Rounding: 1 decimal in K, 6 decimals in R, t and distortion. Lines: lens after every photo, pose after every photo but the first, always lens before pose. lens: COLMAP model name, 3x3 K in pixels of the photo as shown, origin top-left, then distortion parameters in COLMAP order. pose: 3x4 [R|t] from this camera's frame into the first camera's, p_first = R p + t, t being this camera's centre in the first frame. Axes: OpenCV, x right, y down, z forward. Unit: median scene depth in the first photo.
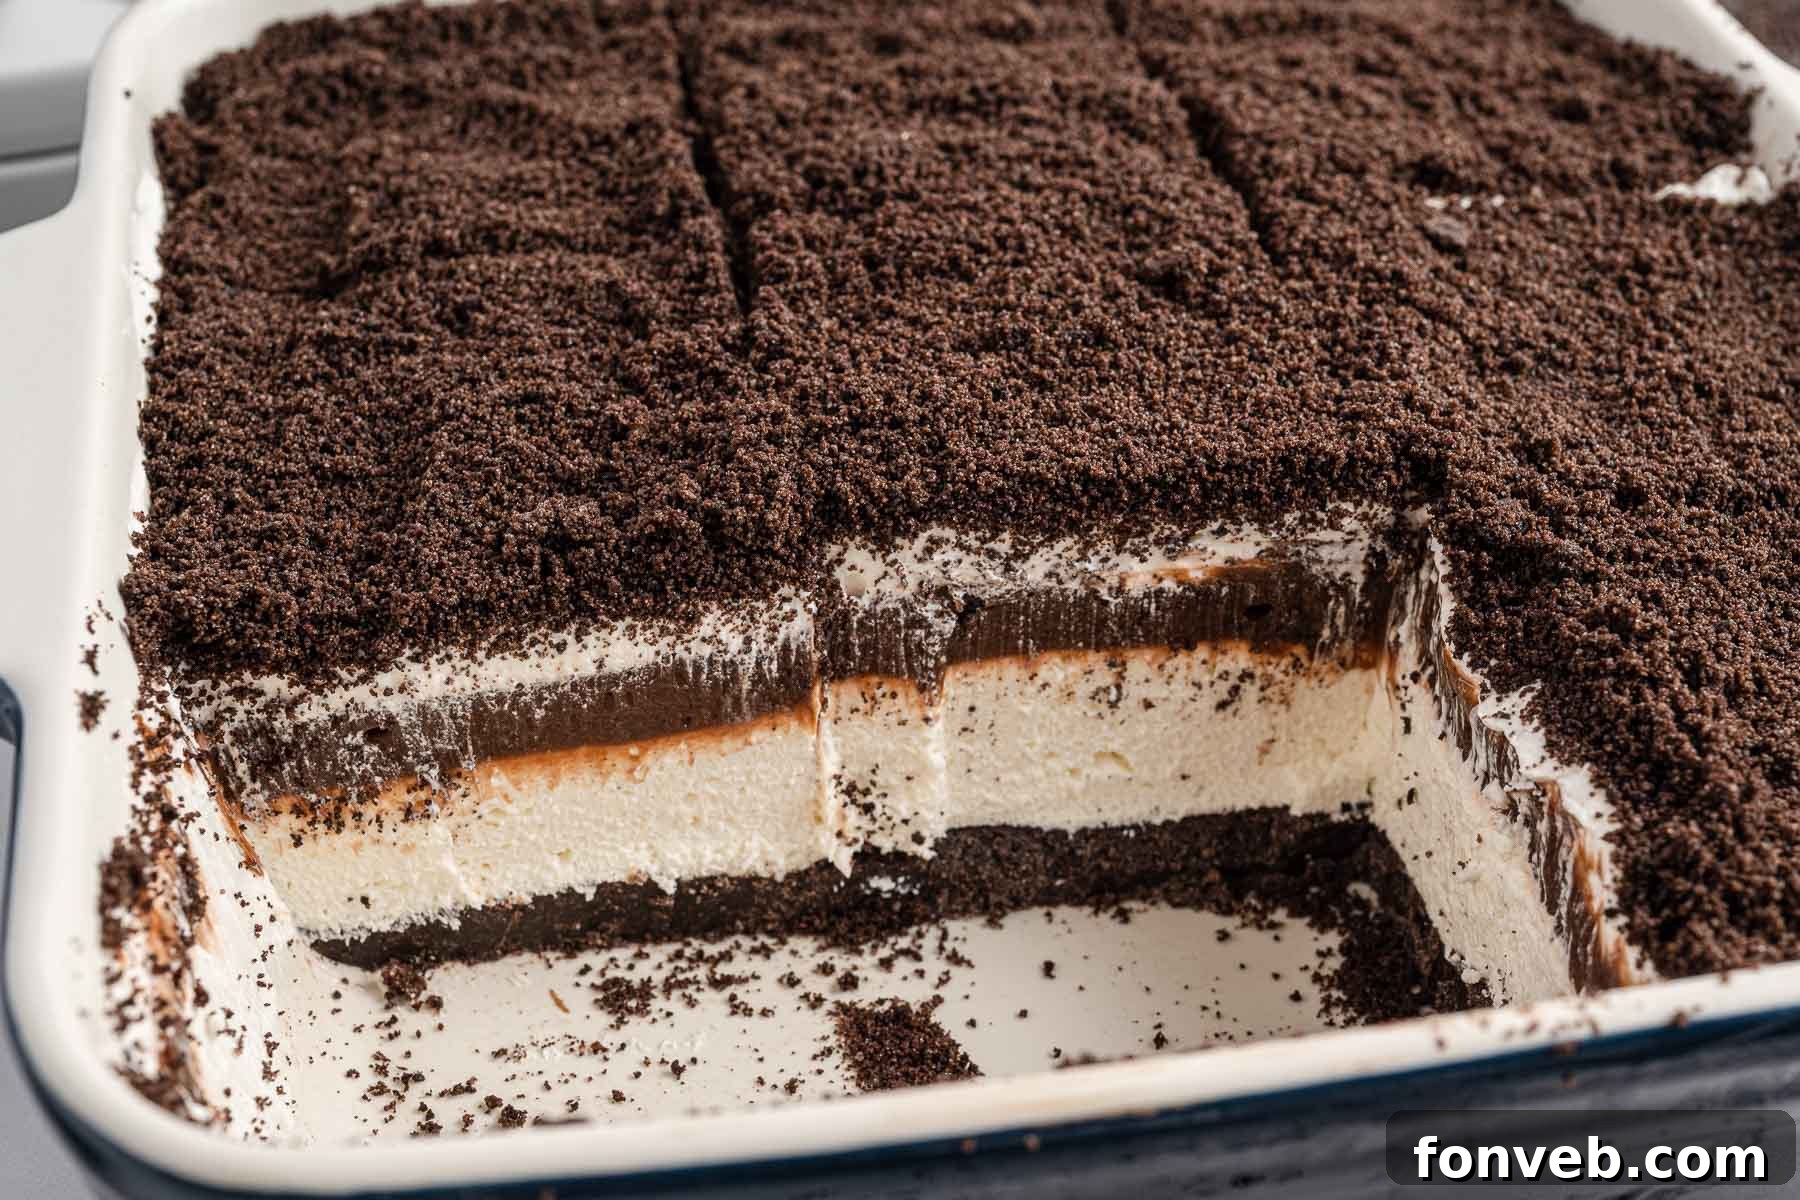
lens RADIAL K [[2659.2, 0, 915.4], [0, 2659.2, 625.6], [0, 0, 1]] dist [0.023628, -0.024883]
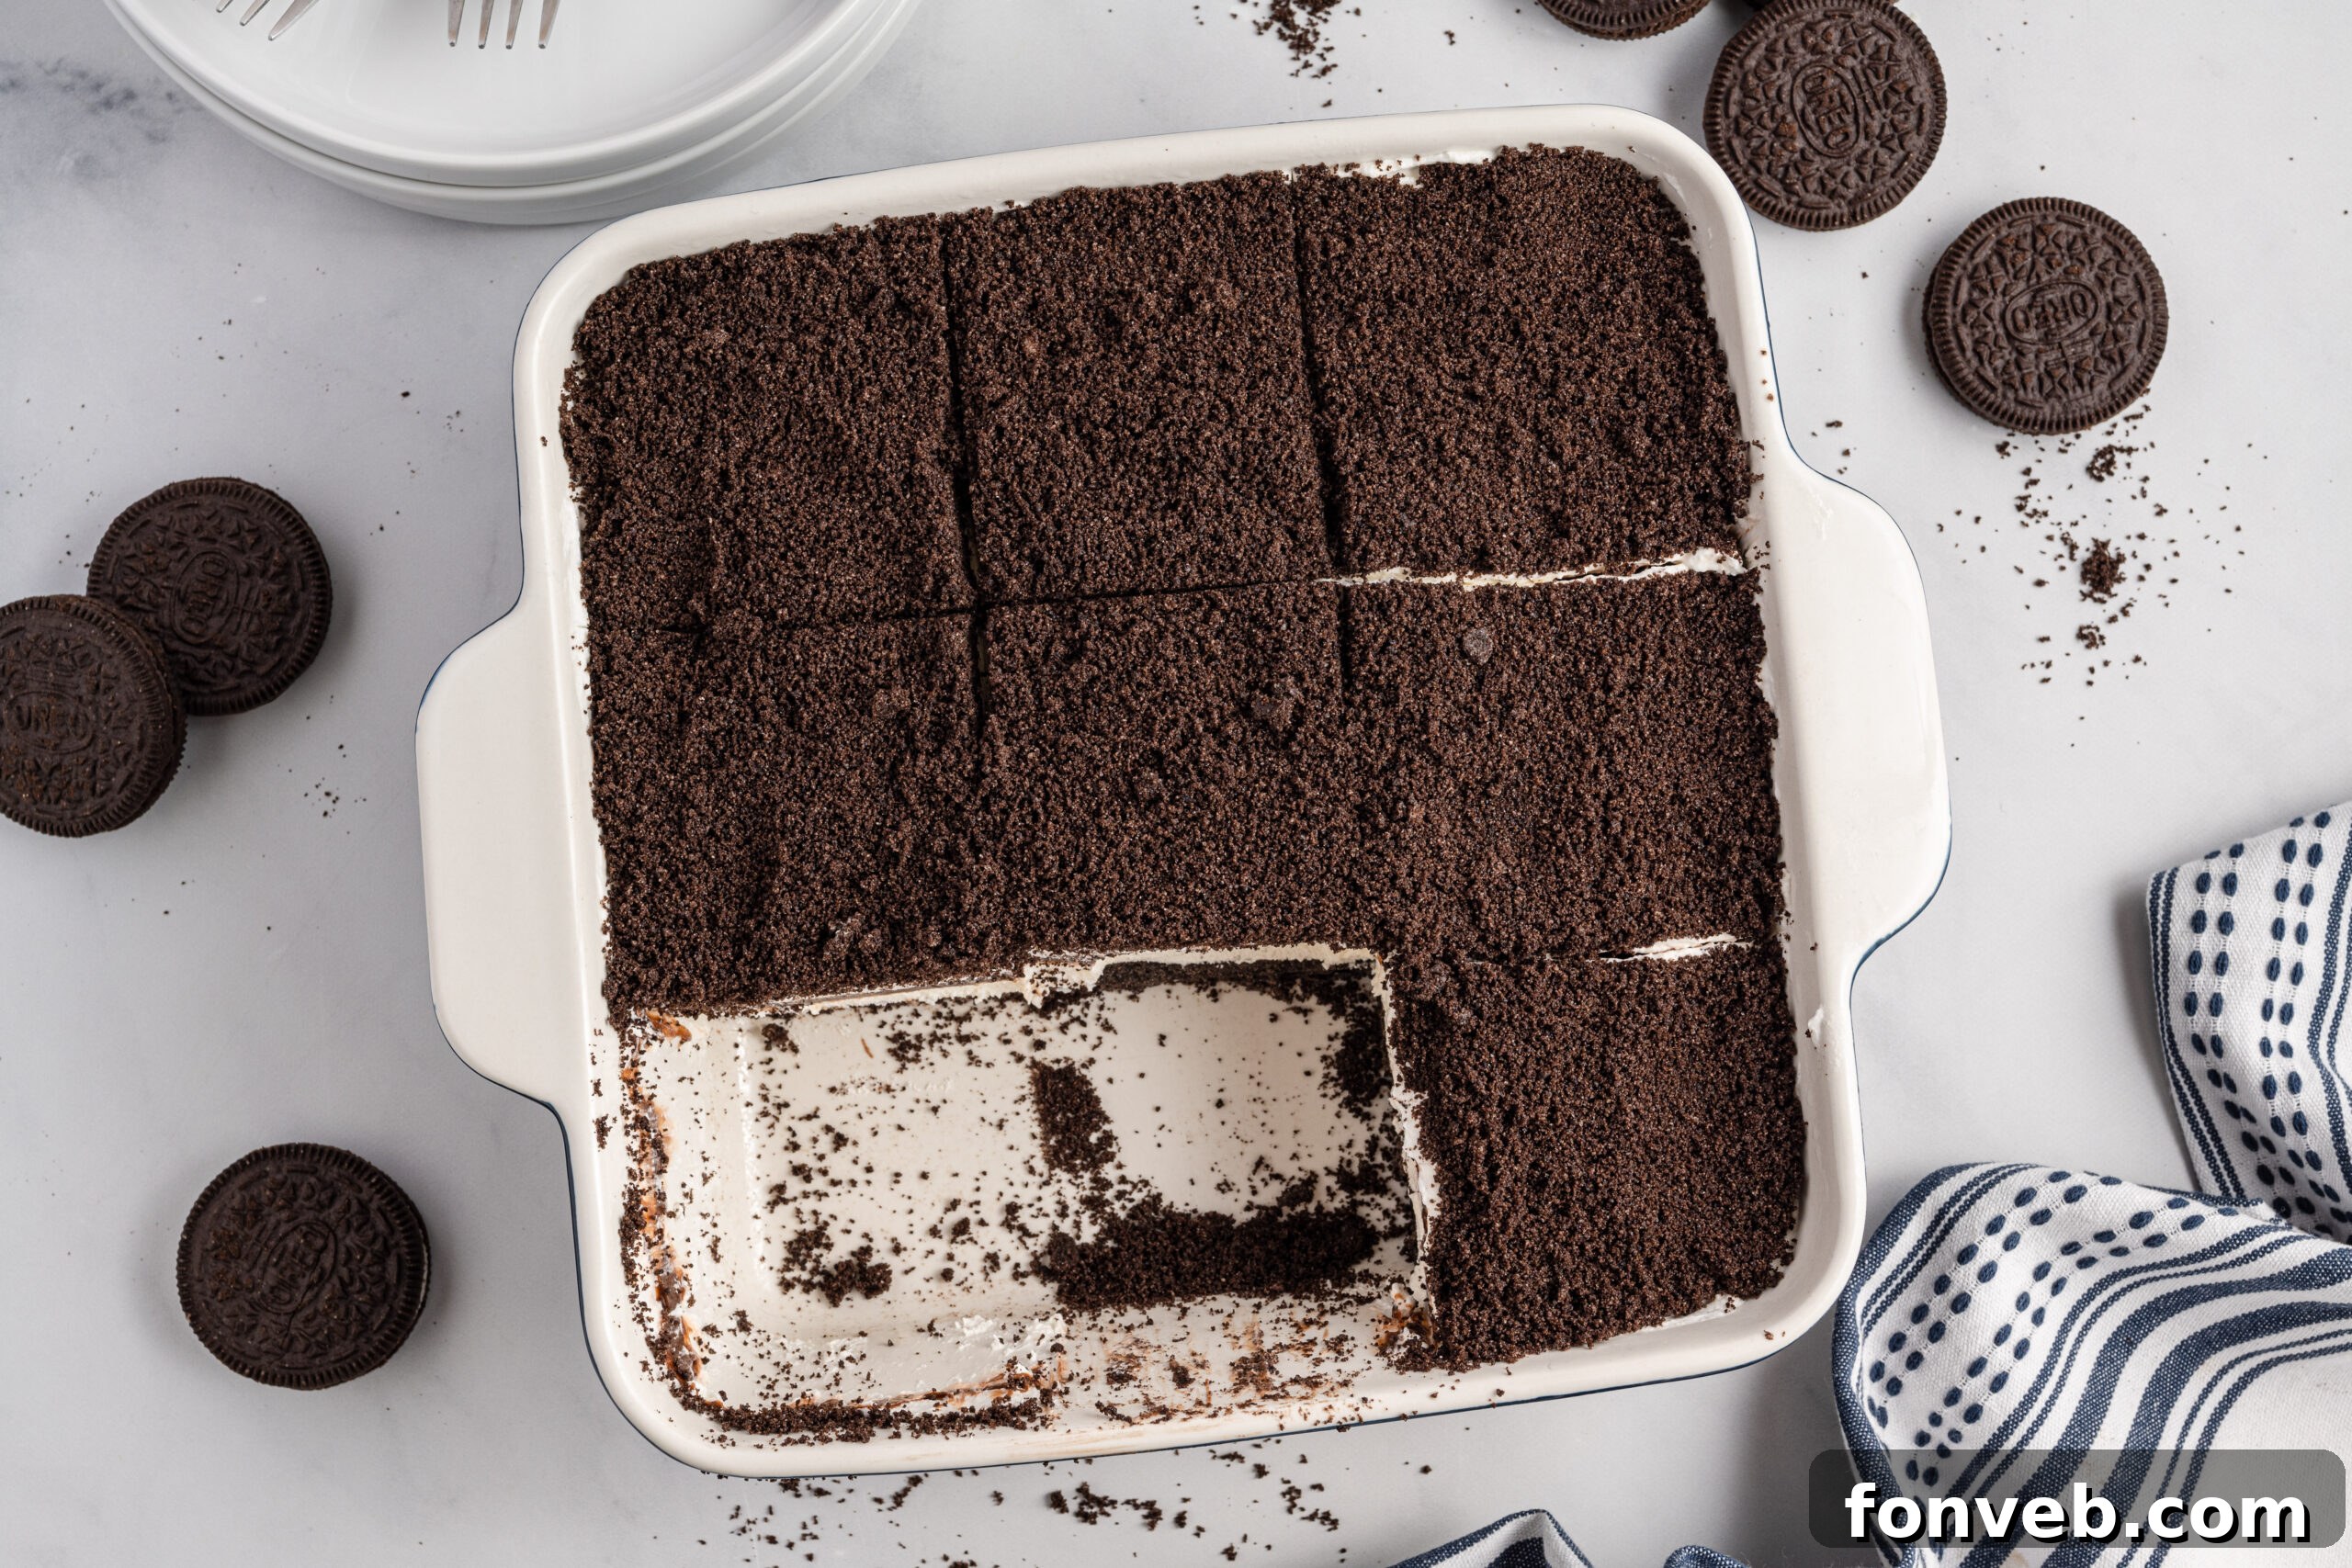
lens RADIAL K [[3474.3, 0, 1196.1], [0, 3474.3, 817.4], [0, 0, 1]] dist [0.023628, -0.024883]
pose [[0.995556, 0.090018, -0.027663, 0.120637], [-0.042236, 0.689347, 0.723199, -1.554542], [0.084170, -0.718817, 0.690085, -0.392287]]
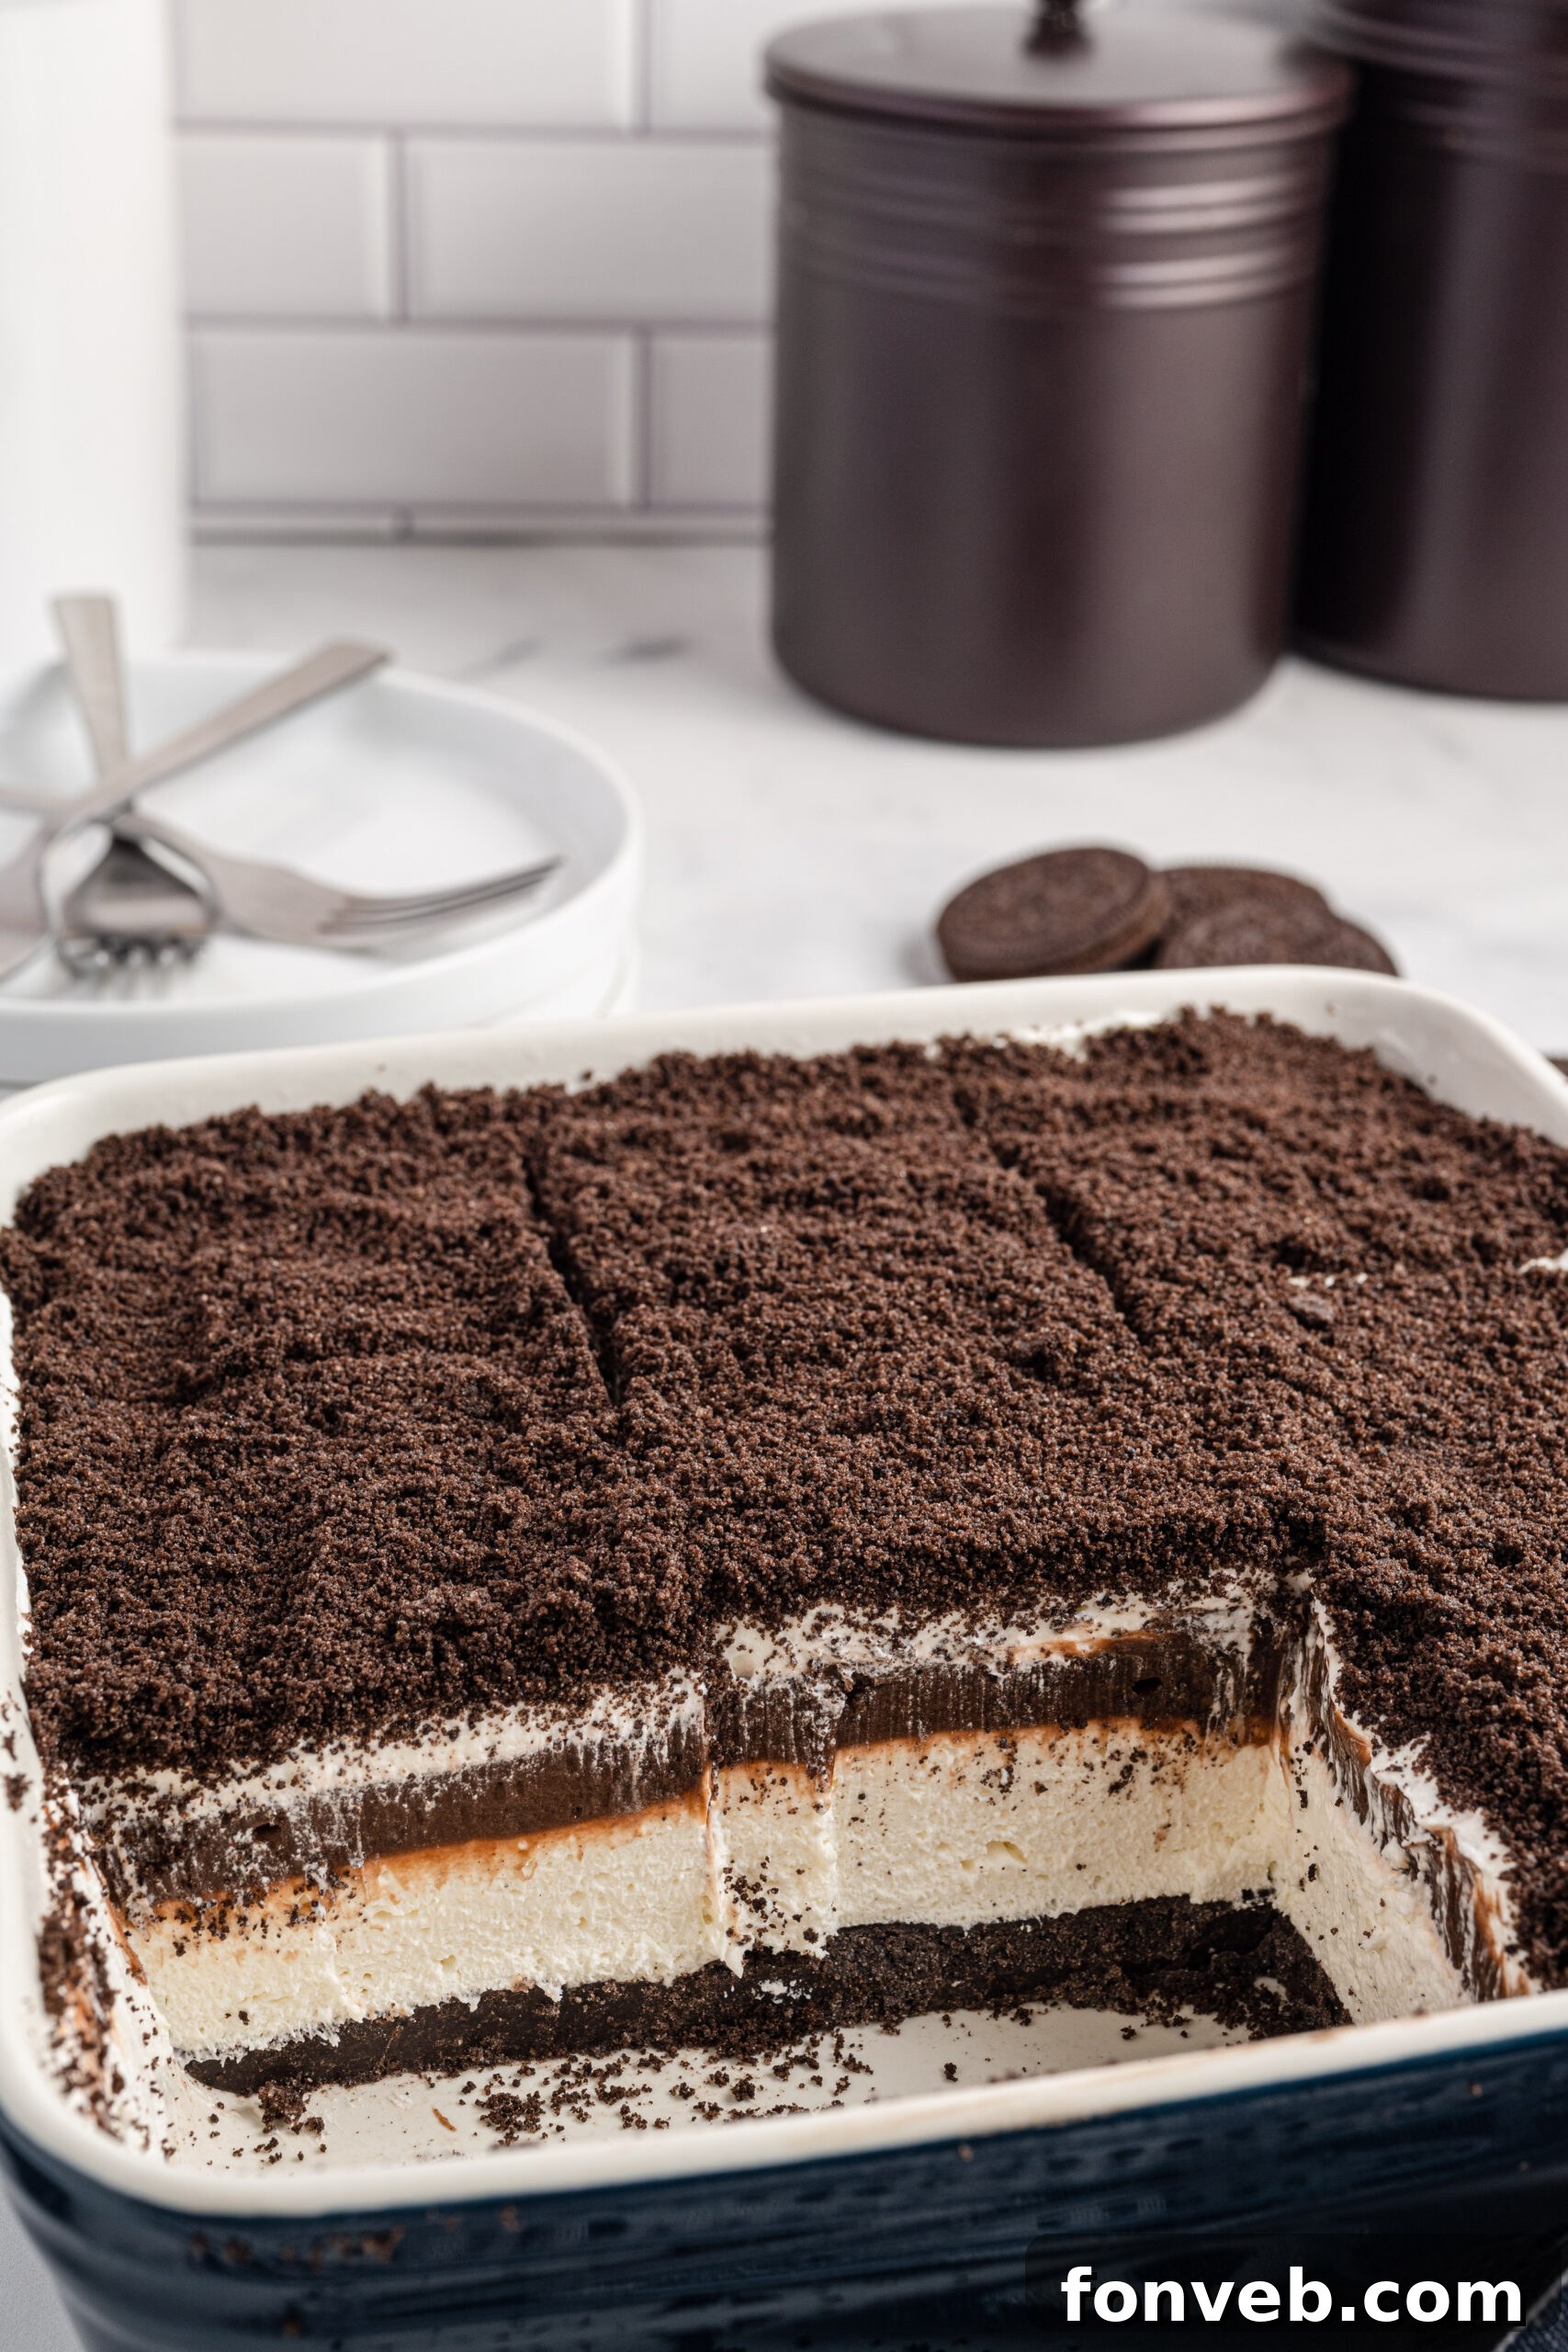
lens RADIAL K [[3474.3, 0, 784.0], [0, 3474.3, 1176.0], [0, 0, 1]] dist [0.023628, -0.024883]
pose [[0.998903, -0.025934, 0.038980, -0.051613], [0.033522, 0.977390, -0.208772, 0.074780], [-0.032684, 0.209850, 0.977187, -0.300273]]
